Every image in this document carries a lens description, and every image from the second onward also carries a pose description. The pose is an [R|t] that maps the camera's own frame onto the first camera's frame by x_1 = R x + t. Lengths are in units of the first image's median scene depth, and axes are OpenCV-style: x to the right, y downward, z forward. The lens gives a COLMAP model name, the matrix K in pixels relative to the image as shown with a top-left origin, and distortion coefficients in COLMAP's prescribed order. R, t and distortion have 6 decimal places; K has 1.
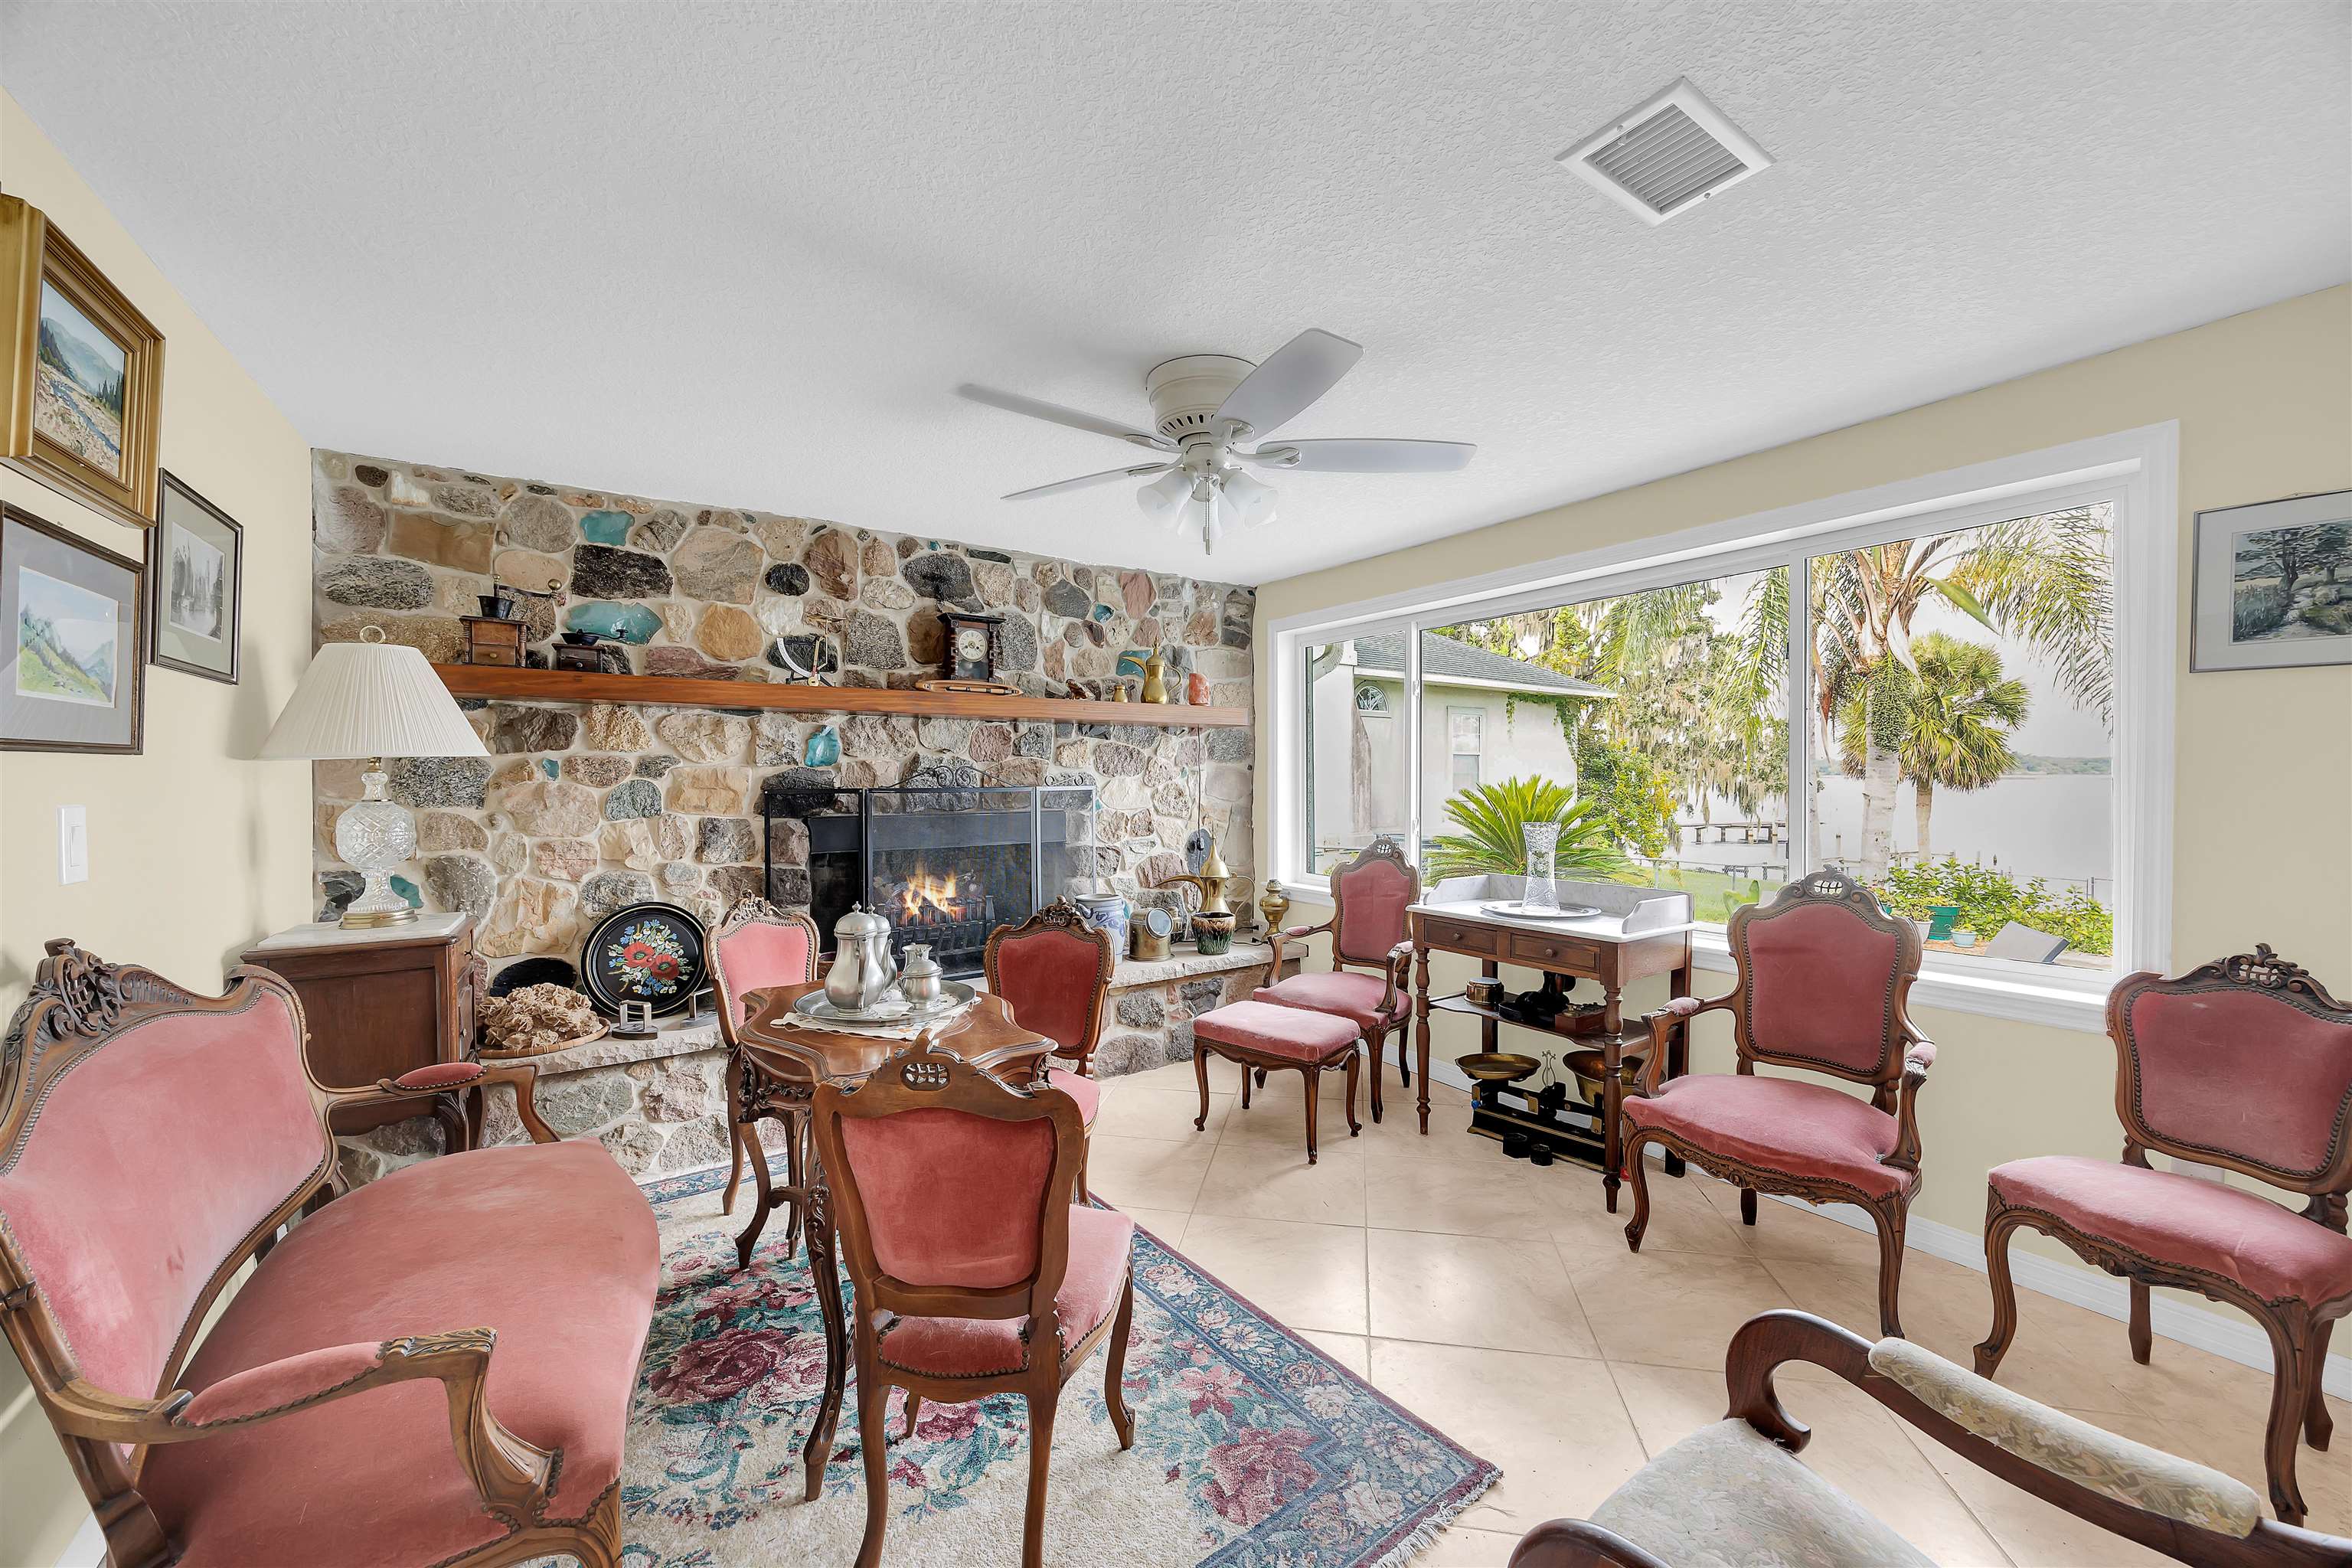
lens RADIAL K [[900.6, 0, 1194.2], [0, 900.6, 781.8], [0, 0, 1]] dist [-0.005476, 0.000511]
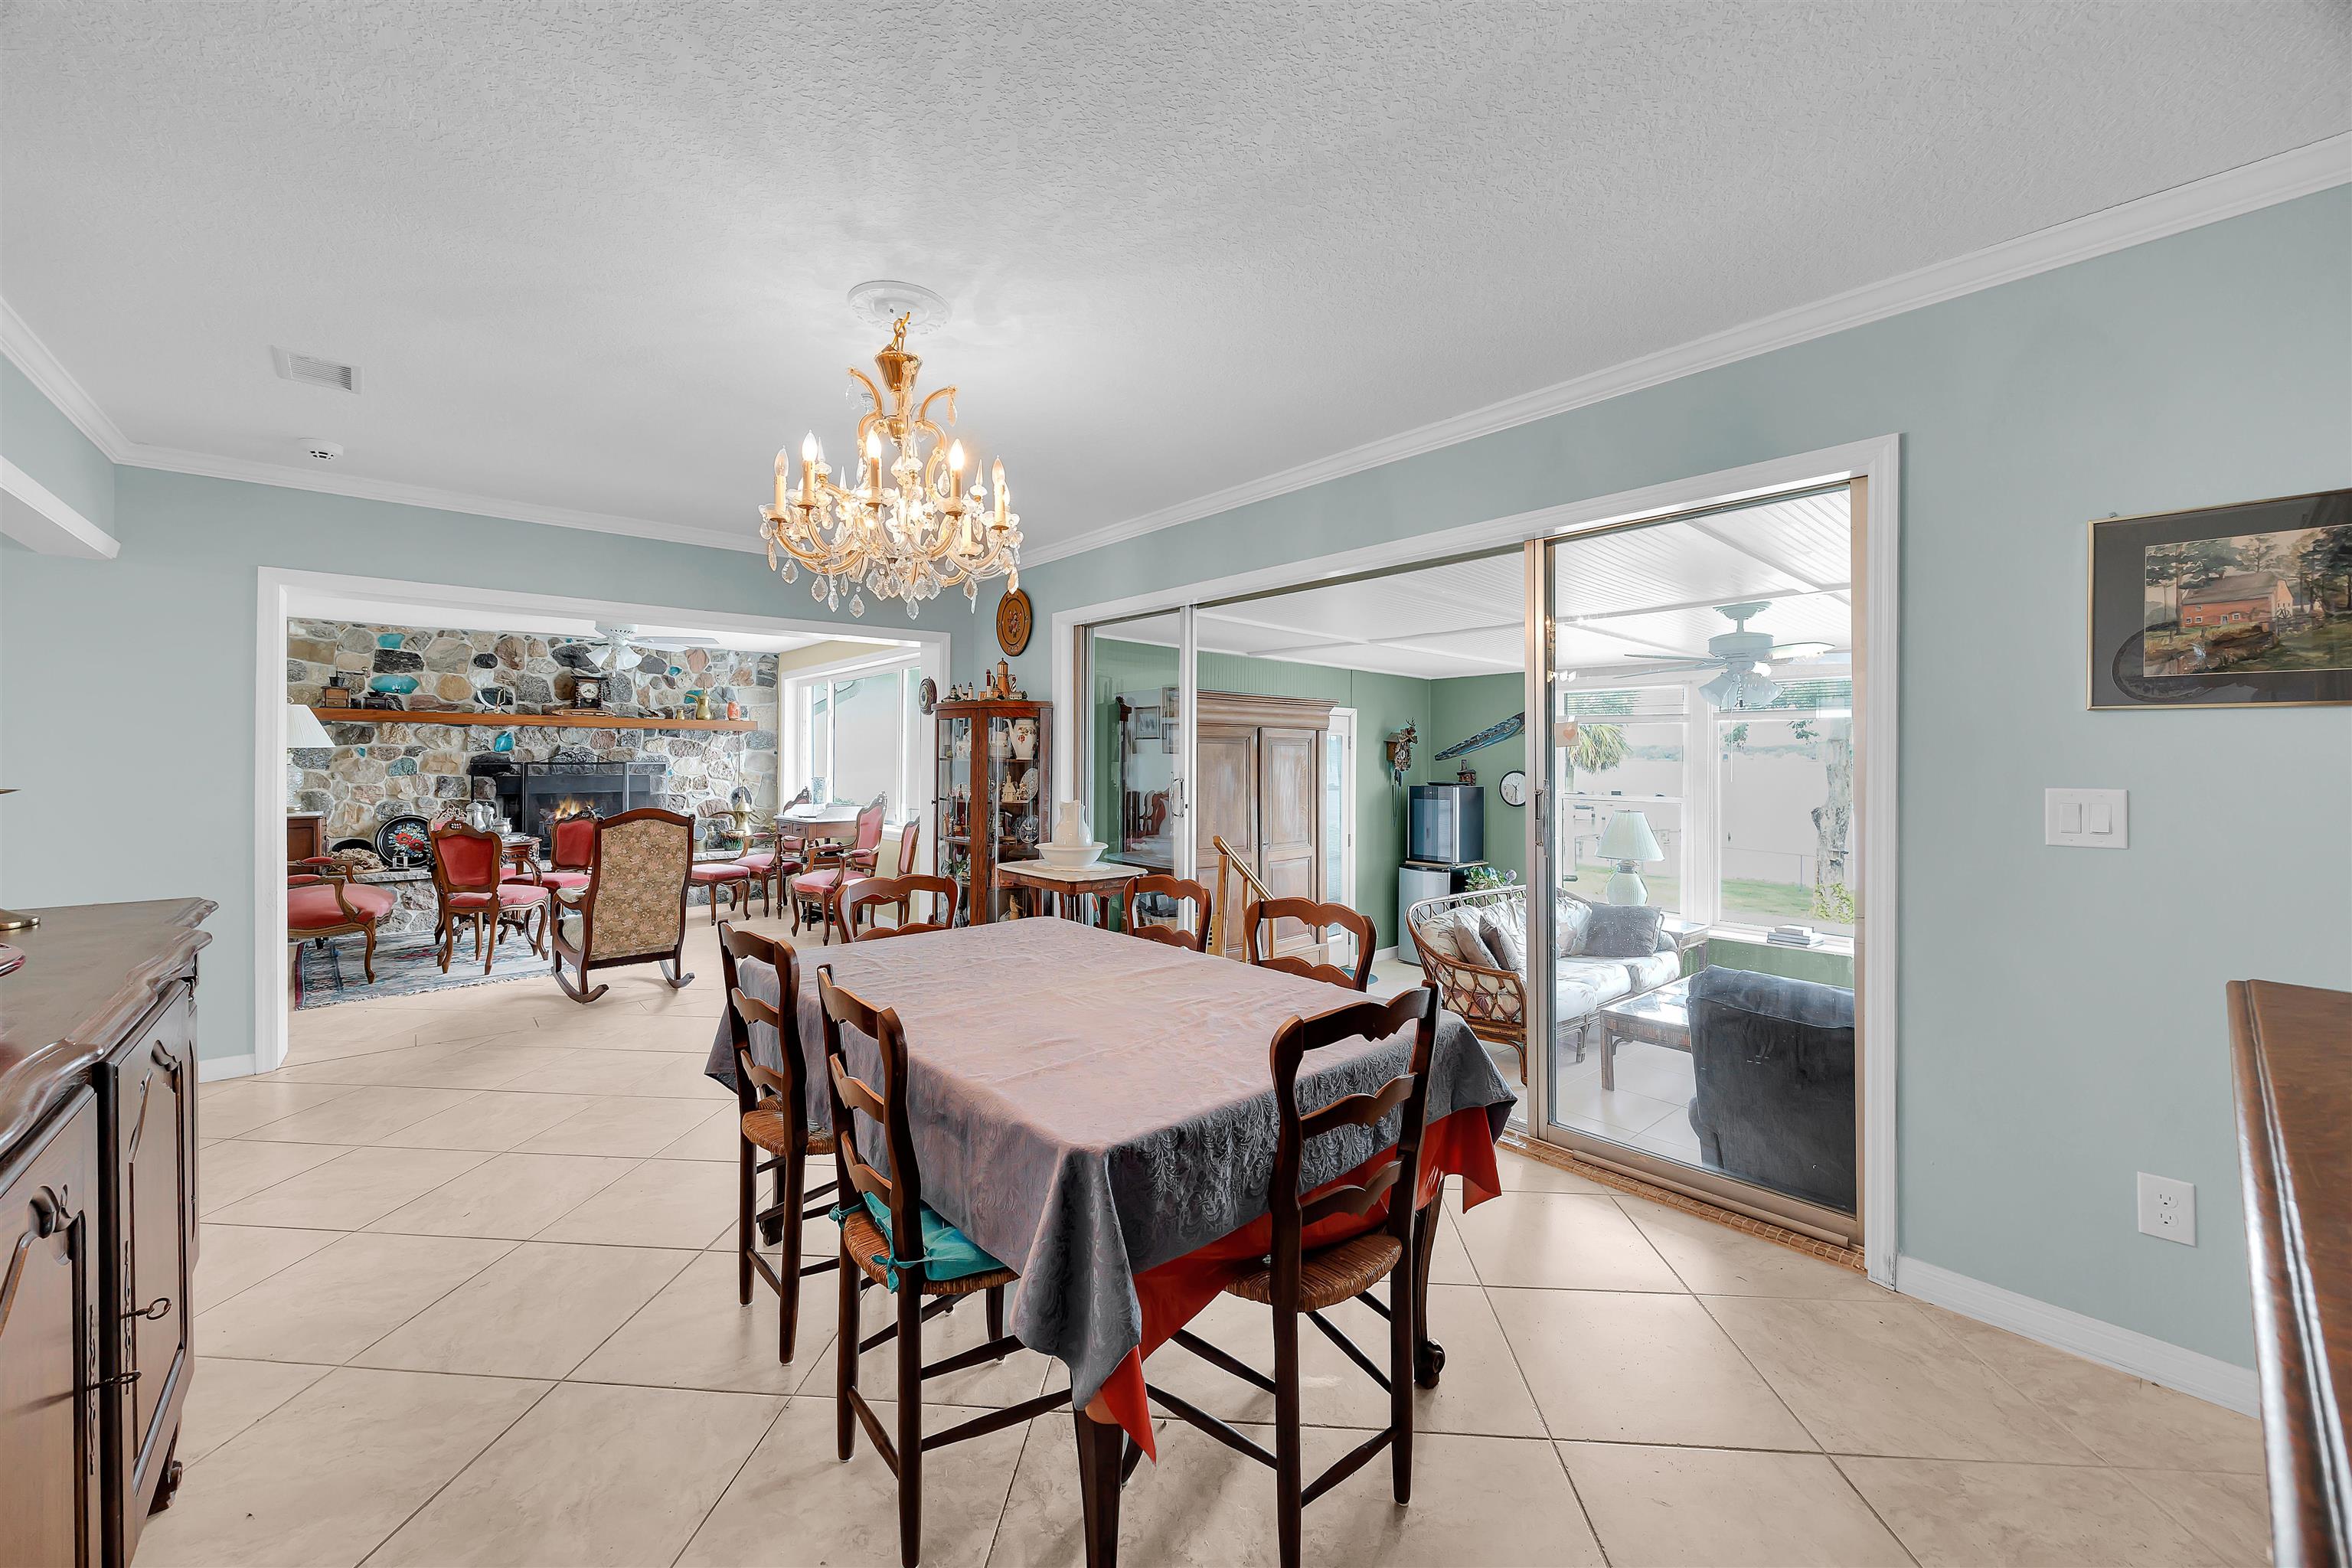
lens RADIAL K [[900.6, 0, 1134.6], [0, 900.6, 751.7], [0, 0, 1]] dist [-0.005476, 0.000511]
pose [[0.996186, 0.003926, 0.087172, 0.900508], [-0.002480, 0.999858, -0.016690, 0.015135], [-0.087225, 0.016410, 0.996053, -1.246892]]
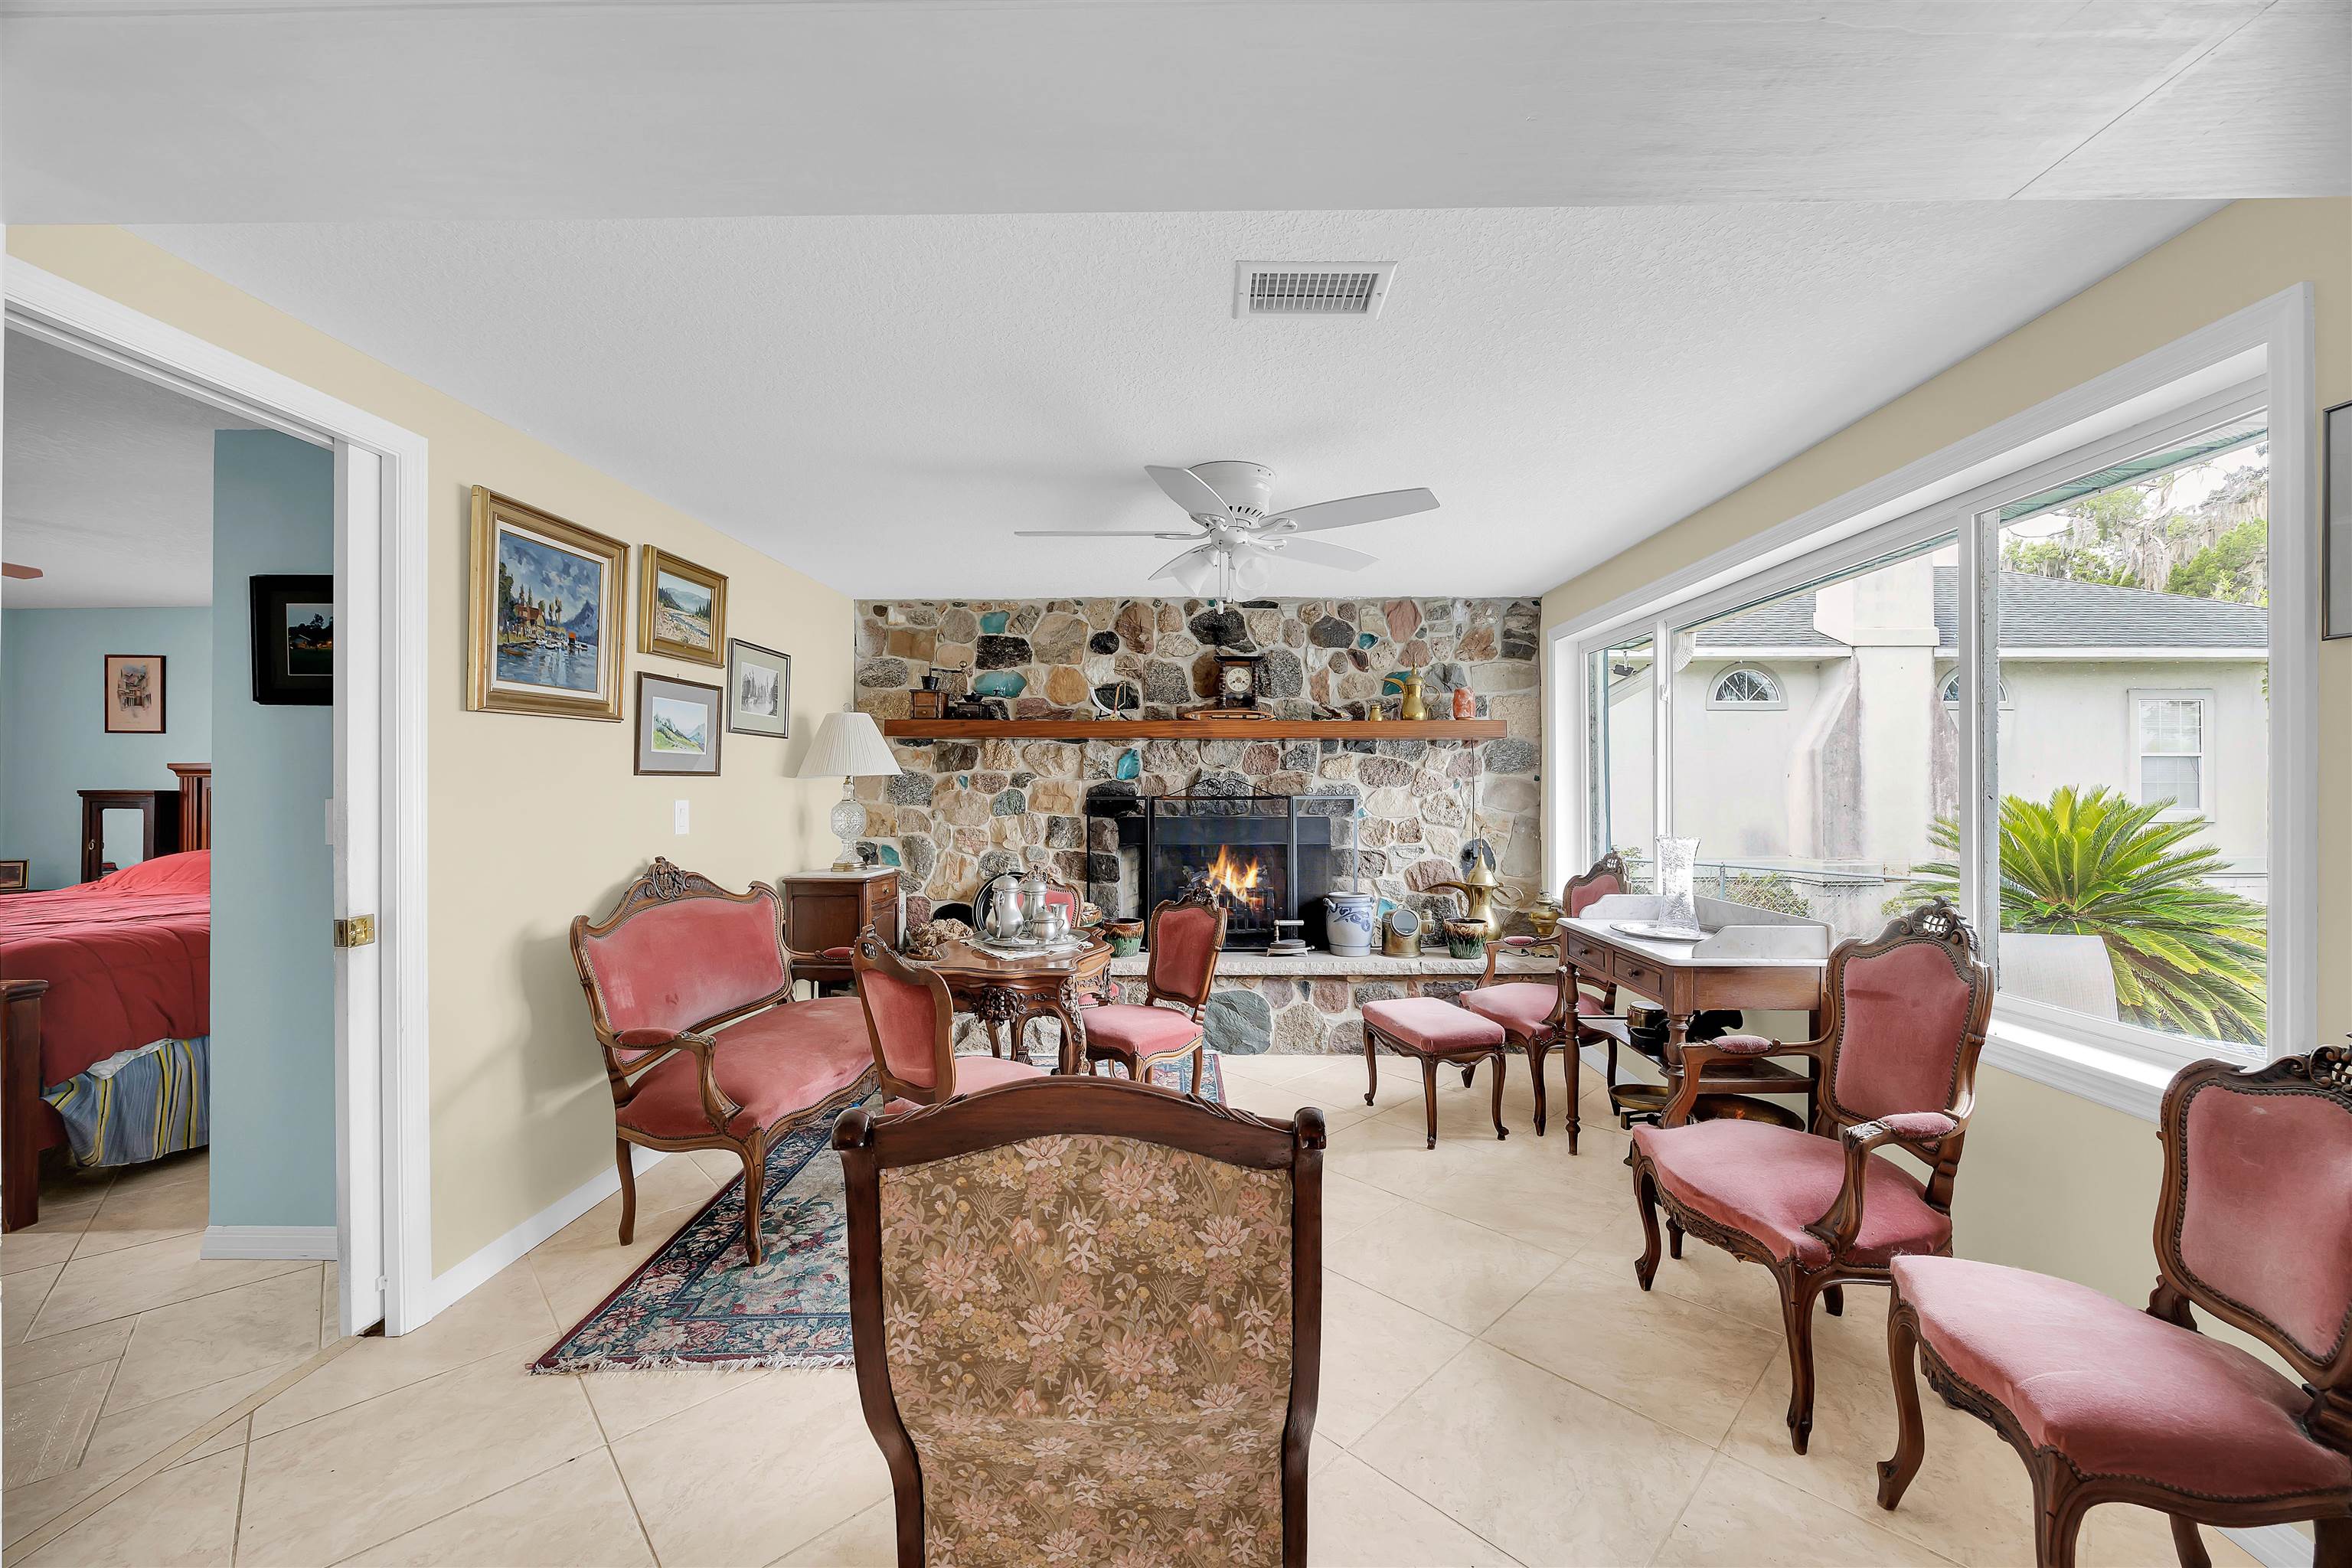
lens RADIAL K [[900.6, 0, 1186.2], [0, 900.6, 775.5], [0, 0, 1]] dist [-0.005476, 0.000511]
pose [[0.814705, -0.006138, -0.579842, 0.466091], [-0.004843, 0.999837, -0.017389, -0.000211], [0.579855, 0.016975, 0.814543, -0.043932]]
